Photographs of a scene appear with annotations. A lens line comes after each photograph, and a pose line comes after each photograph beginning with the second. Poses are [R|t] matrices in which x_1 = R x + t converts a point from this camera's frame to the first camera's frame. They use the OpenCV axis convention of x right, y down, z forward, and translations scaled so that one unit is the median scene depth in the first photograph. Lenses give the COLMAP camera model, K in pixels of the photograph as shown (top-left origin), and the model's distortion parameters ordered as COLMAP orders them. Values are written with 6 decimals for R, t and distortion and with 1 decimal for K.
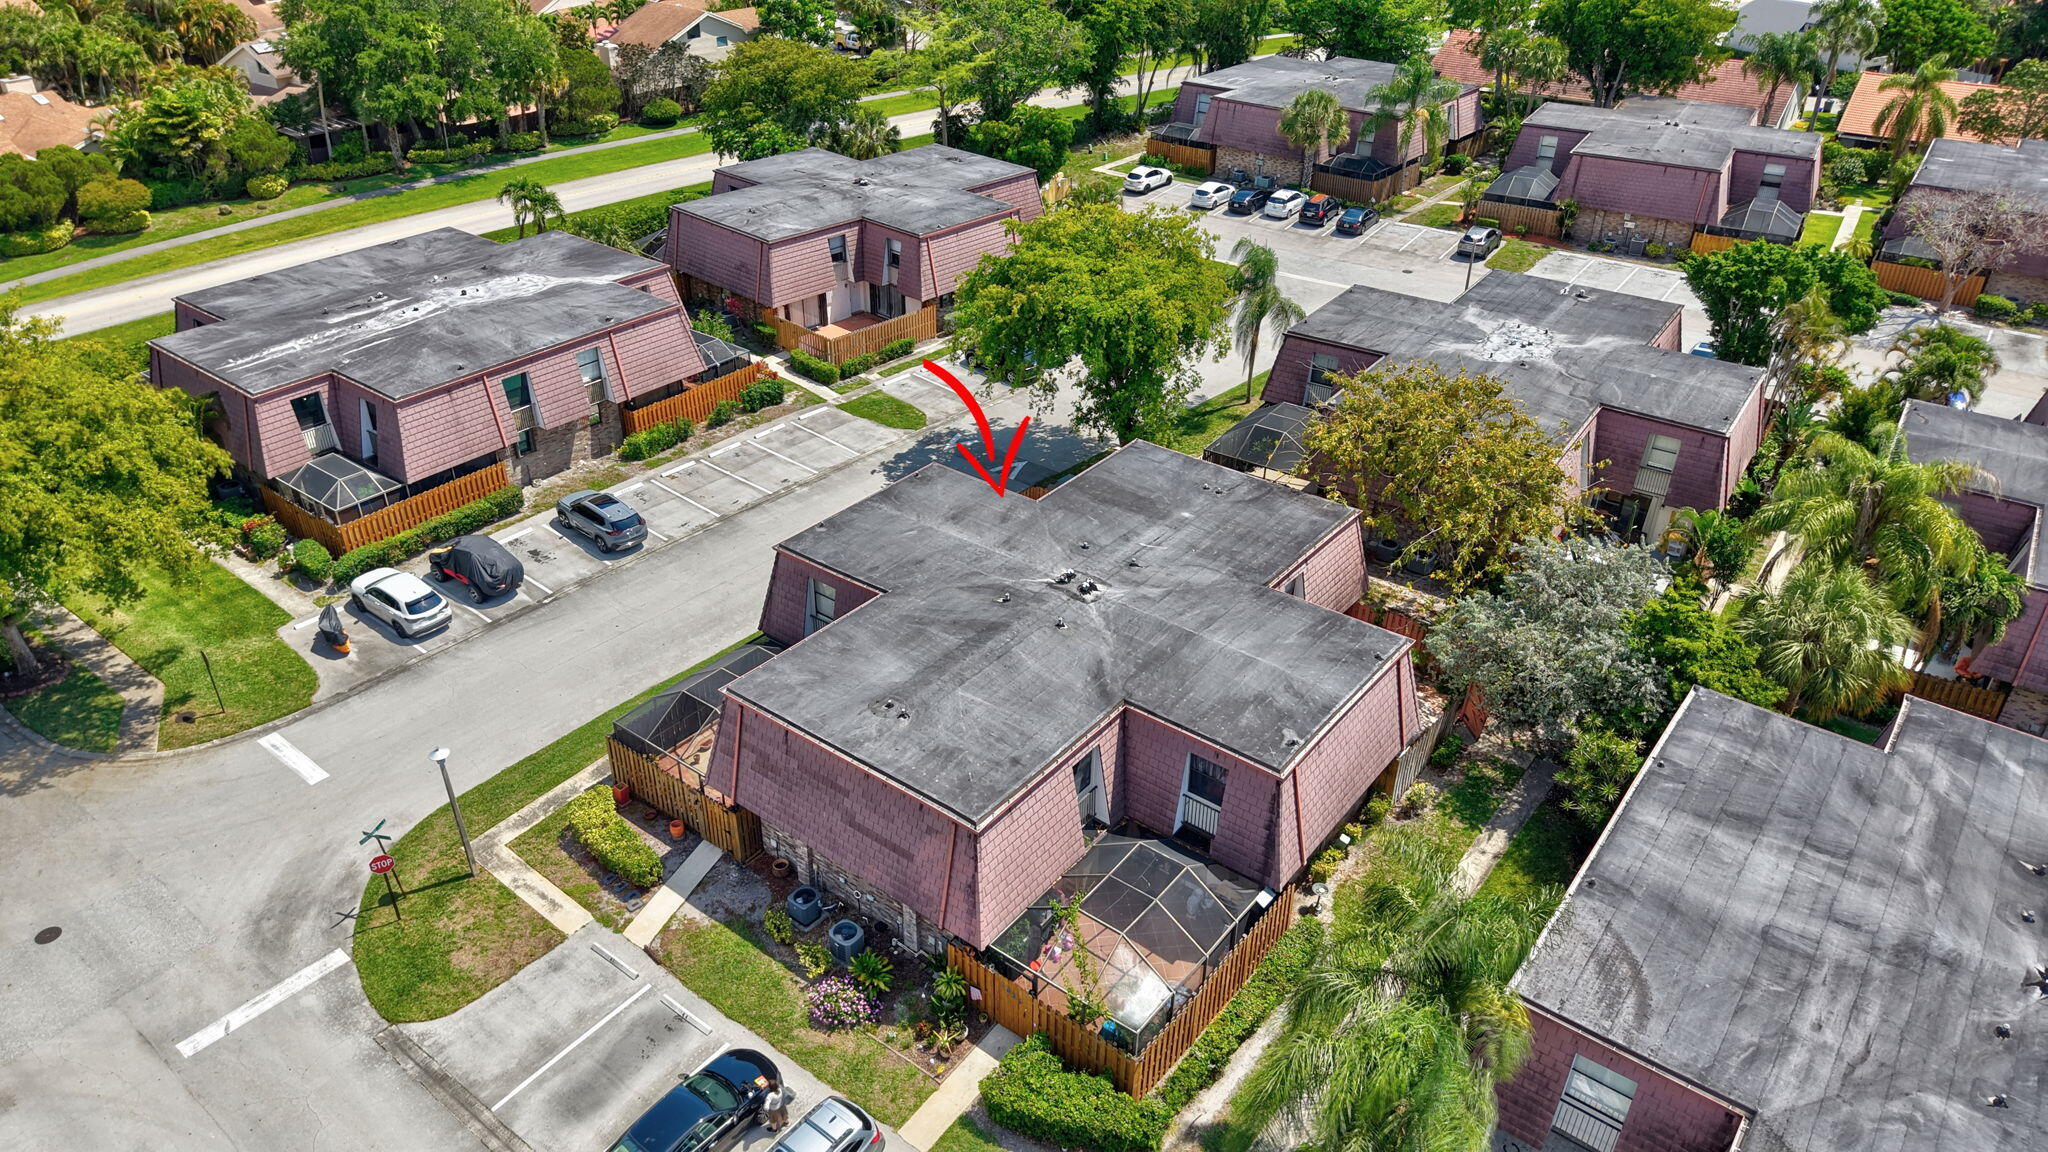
lens RADIAL K [[1383.3, 0, 1037.0], [0, 1383.3, 594.6], [0, 0, 1]] dist [0.043292, -0.033905]
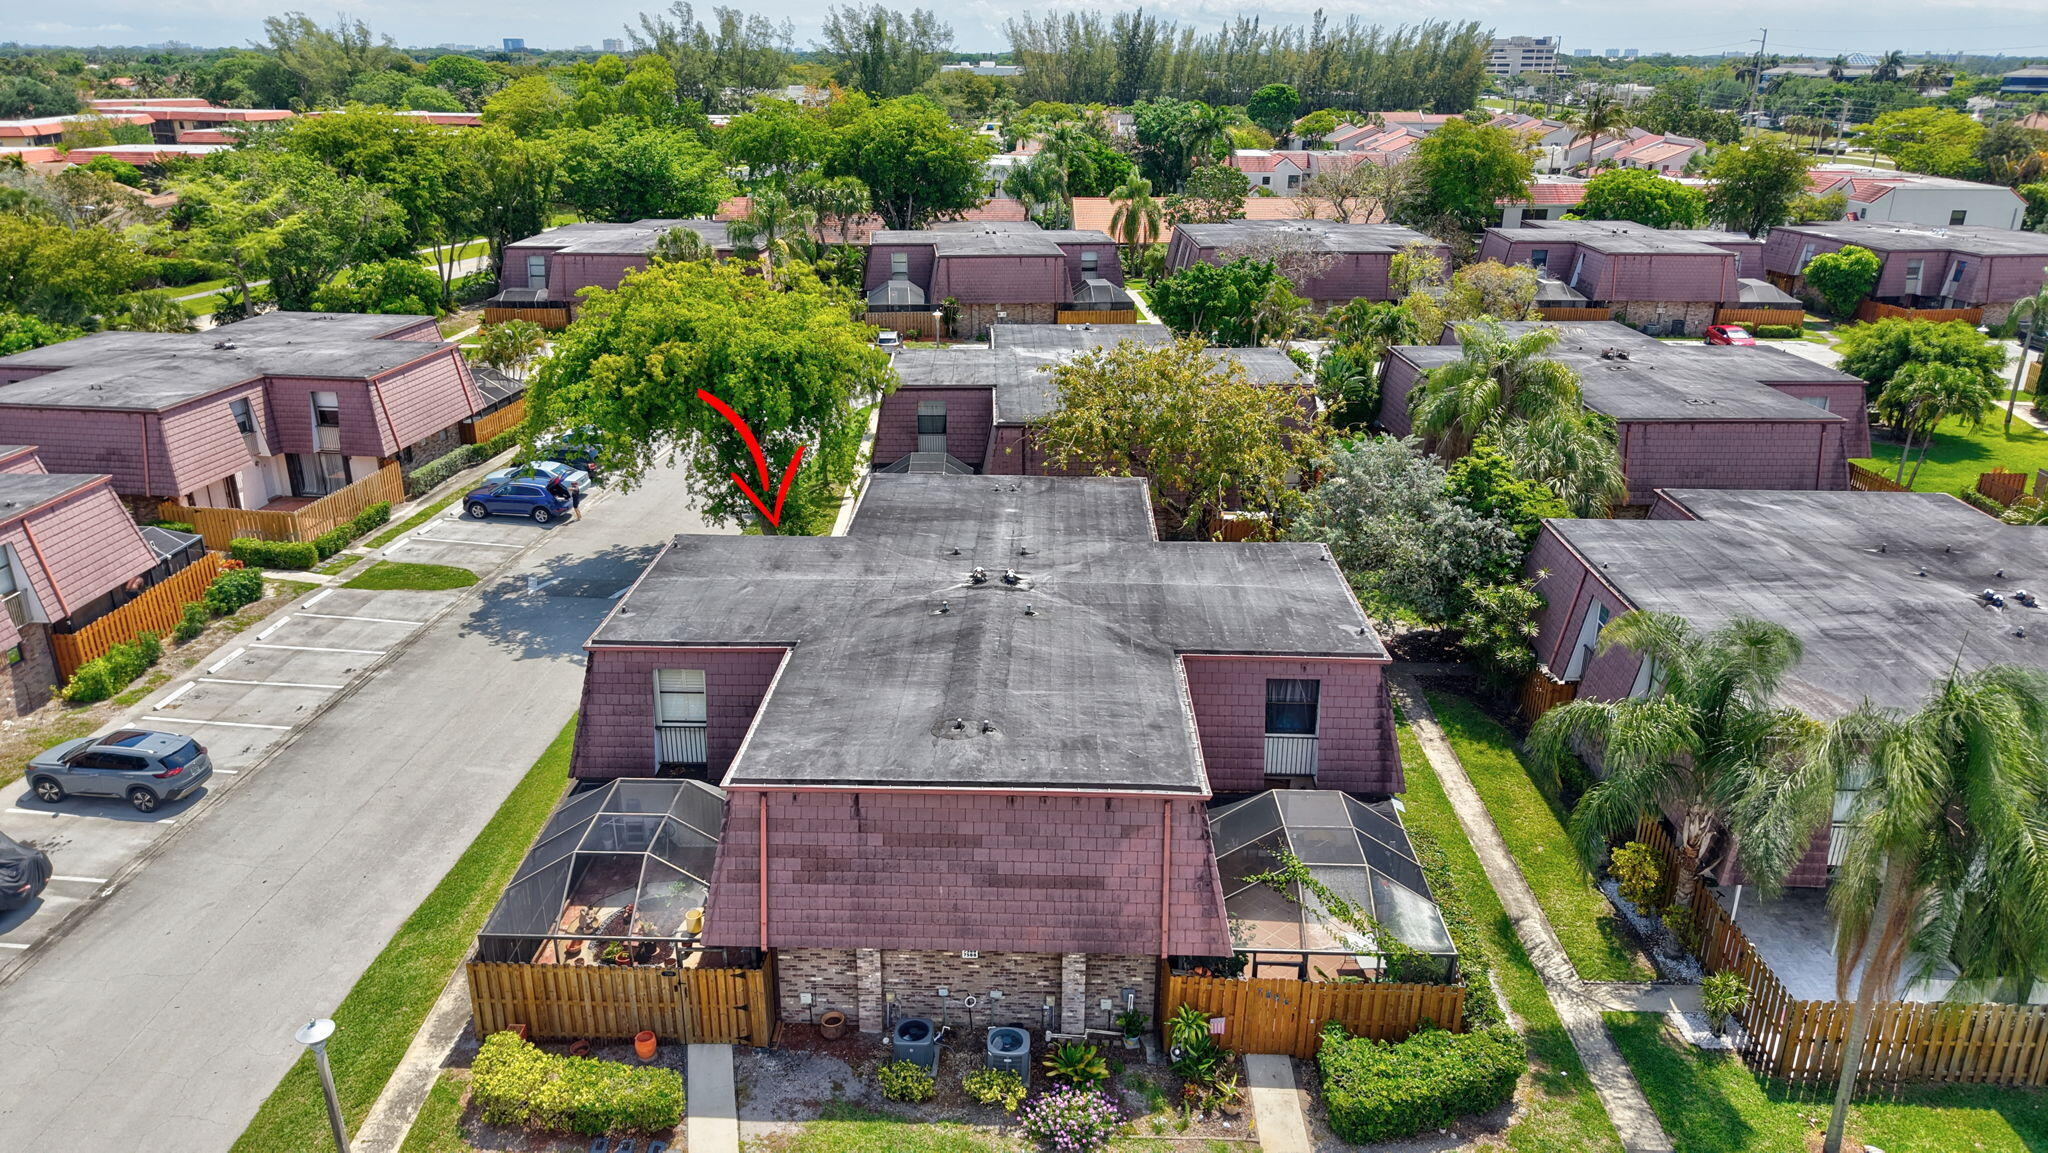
lens RADIAL K [[1383.3, 0, 1035.9], [0, 1383.3, 563.7], [0, 0, 1]] dist [0.043292, -0.033905]
pose [[0.805589, -0.213249, 0.552766, -0.275900], [0.315837, 0.943930, -0.096140, 0.047925], [-0.501271, 0.252033, 0.827772, 0.190064]]
